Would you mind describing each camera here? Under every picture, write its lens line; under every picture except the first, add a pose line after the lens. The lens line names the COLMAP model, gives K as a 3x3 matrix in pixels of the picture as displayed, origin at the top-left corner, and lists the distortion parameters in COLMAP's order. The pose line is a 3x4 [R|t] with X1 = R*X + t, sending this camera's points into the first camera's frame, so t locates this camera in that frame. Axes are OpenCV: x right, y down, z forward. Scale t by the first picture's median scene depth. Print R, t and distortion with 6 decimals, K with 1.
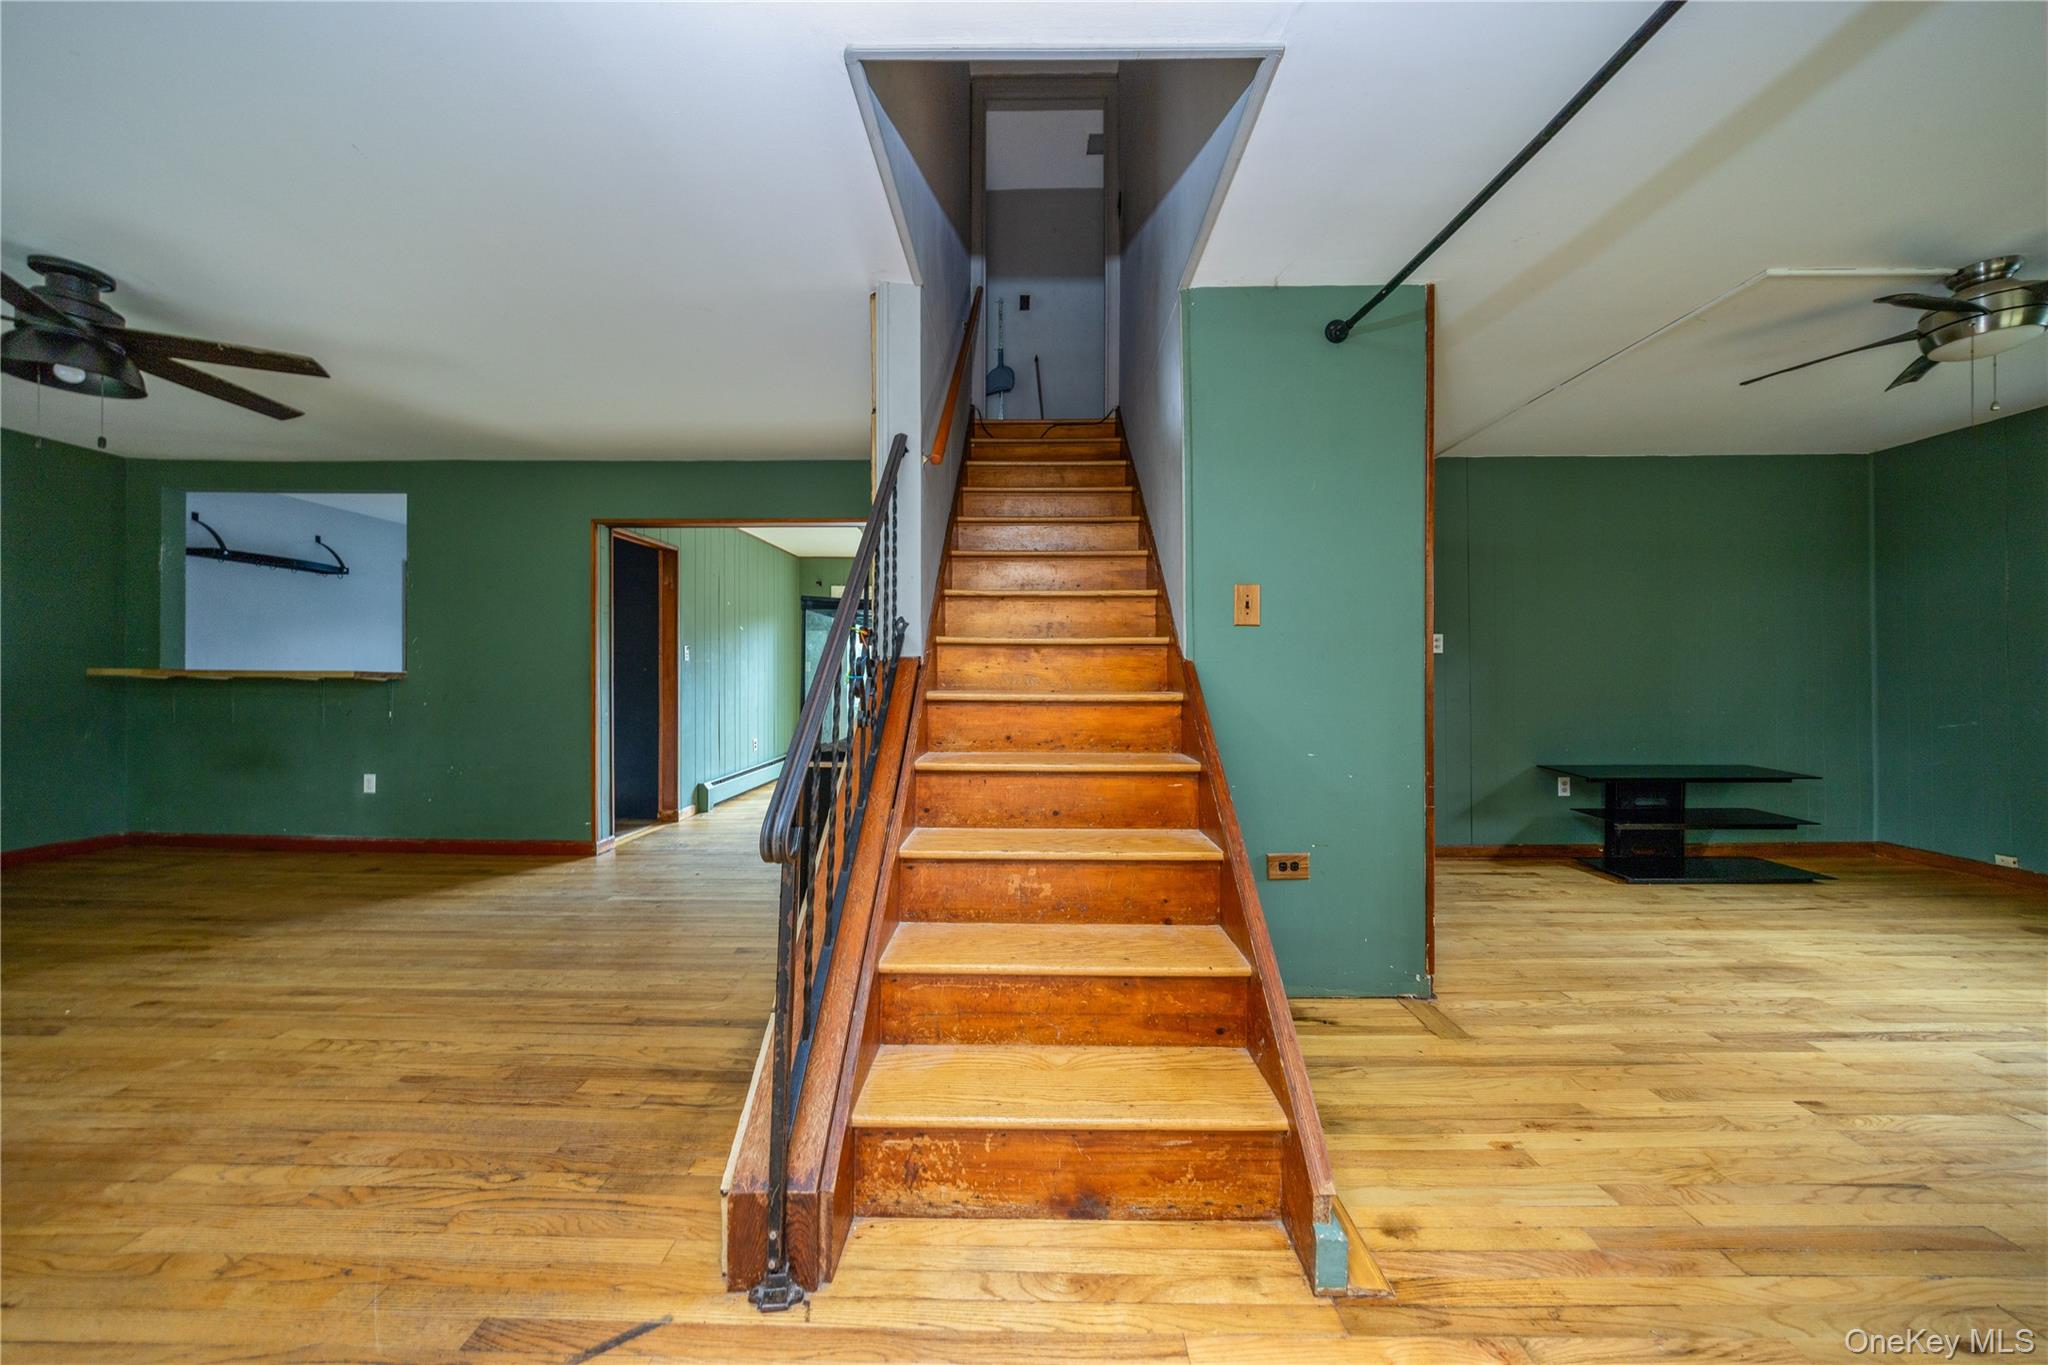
lens RADIAL K [[692.5, 0, 1020.7], [0, 692.5, 662.7], [0, 0, 1]] dist [-0.003327, -0.000206]
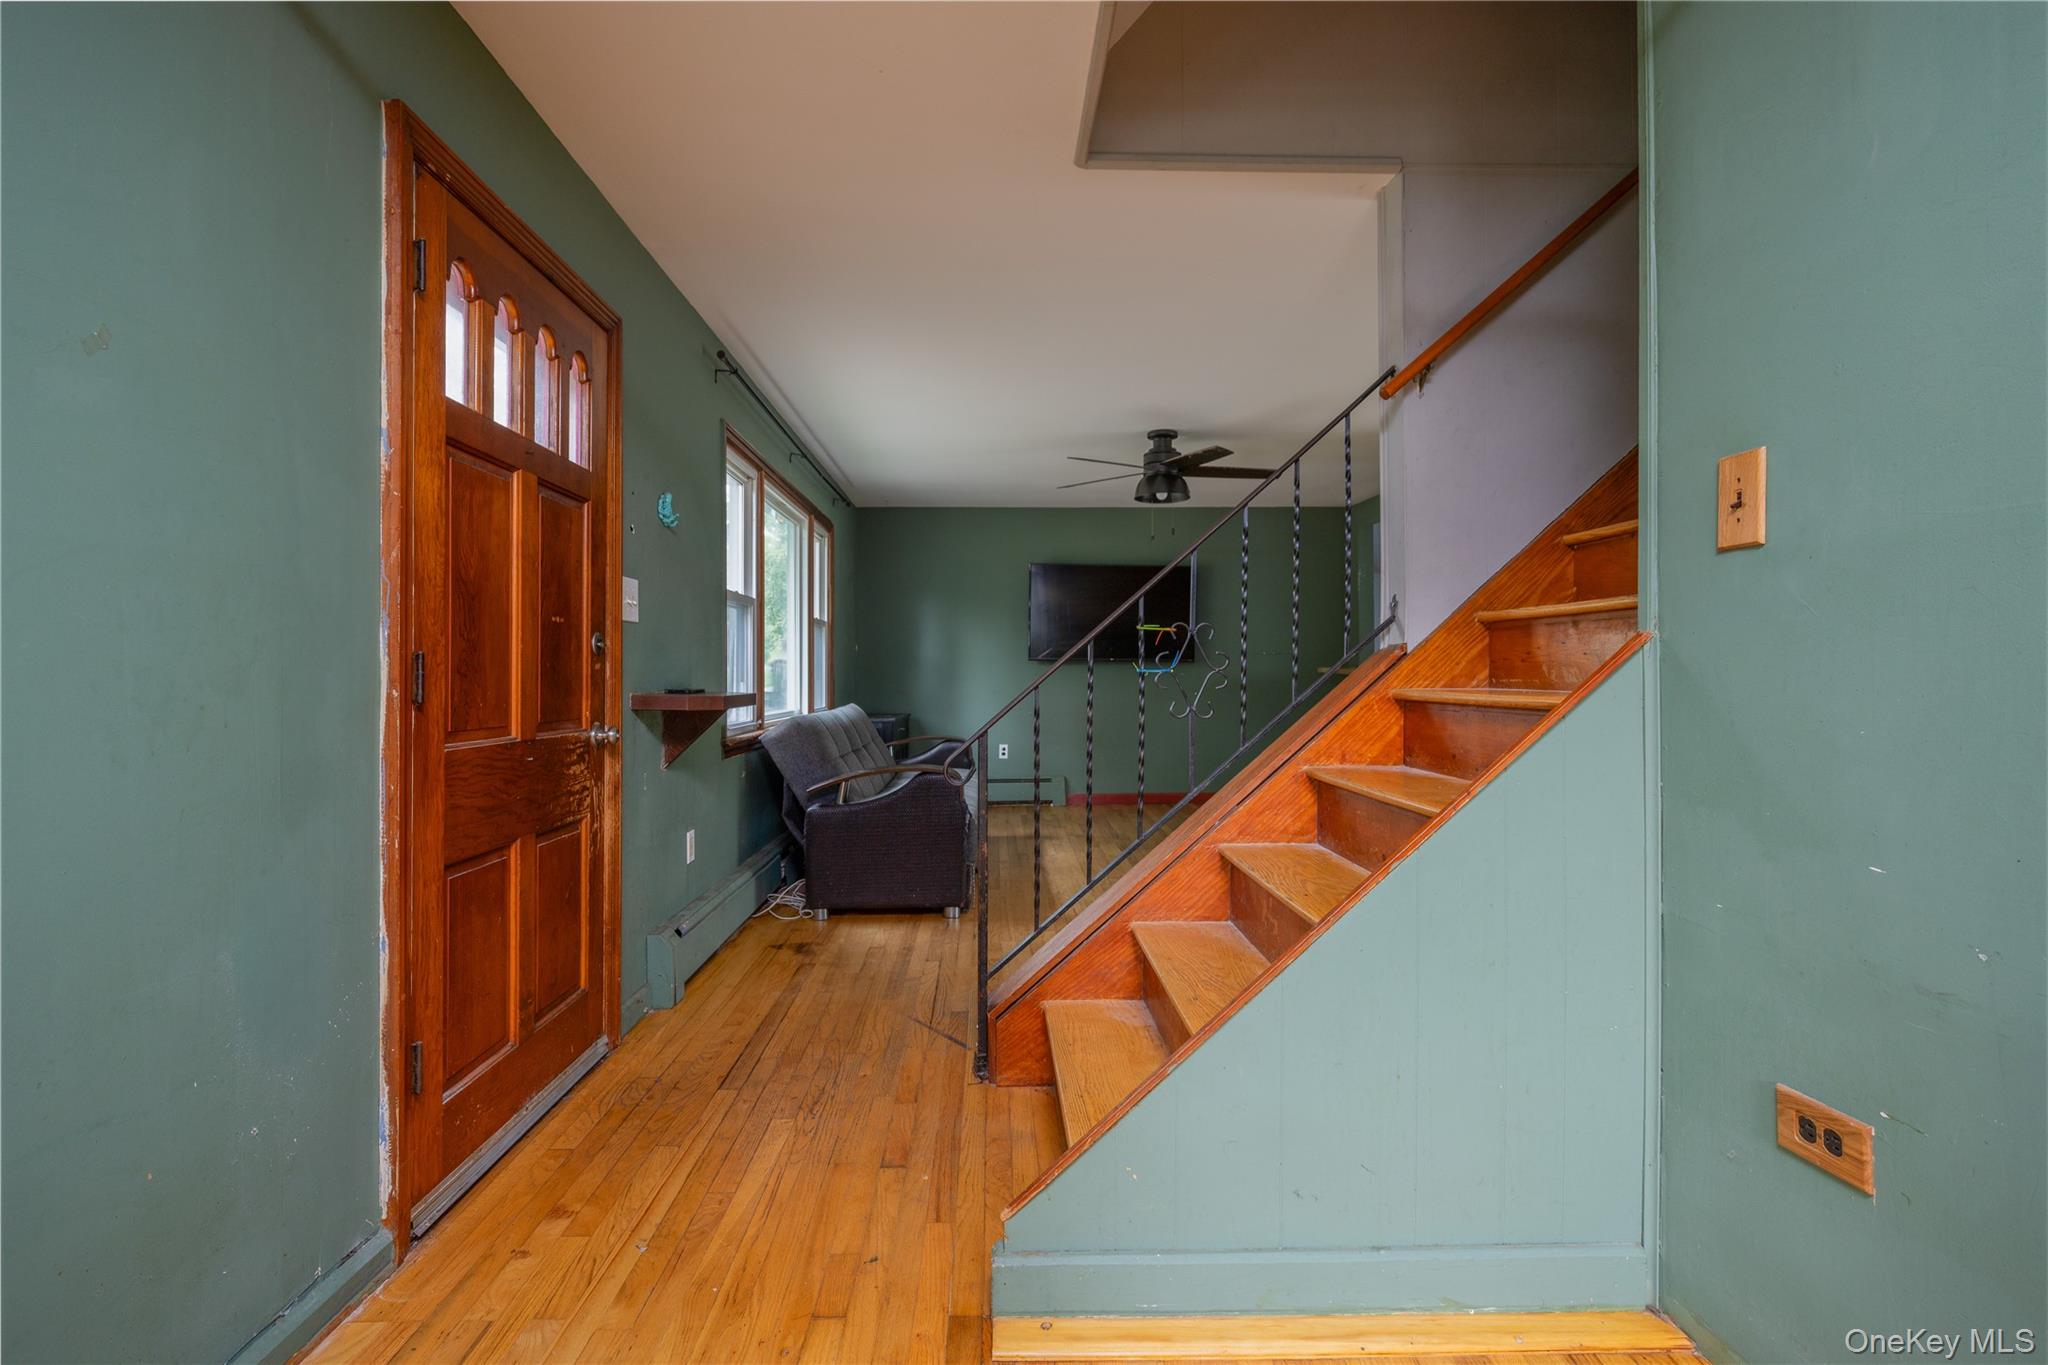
lens RADIAL K [[974.8, 0, 1015.2], [0, 974.8, 673.3], [0, 0, 1]] dist [0.000837, 0.000192]
pose [[0.040394, -0.004872, -0.999172, 0.932318], [0.003014, 0.999984, -0.004755, 0.029046], [0.999179, -0.002820, 0.040408, 0.514177]]
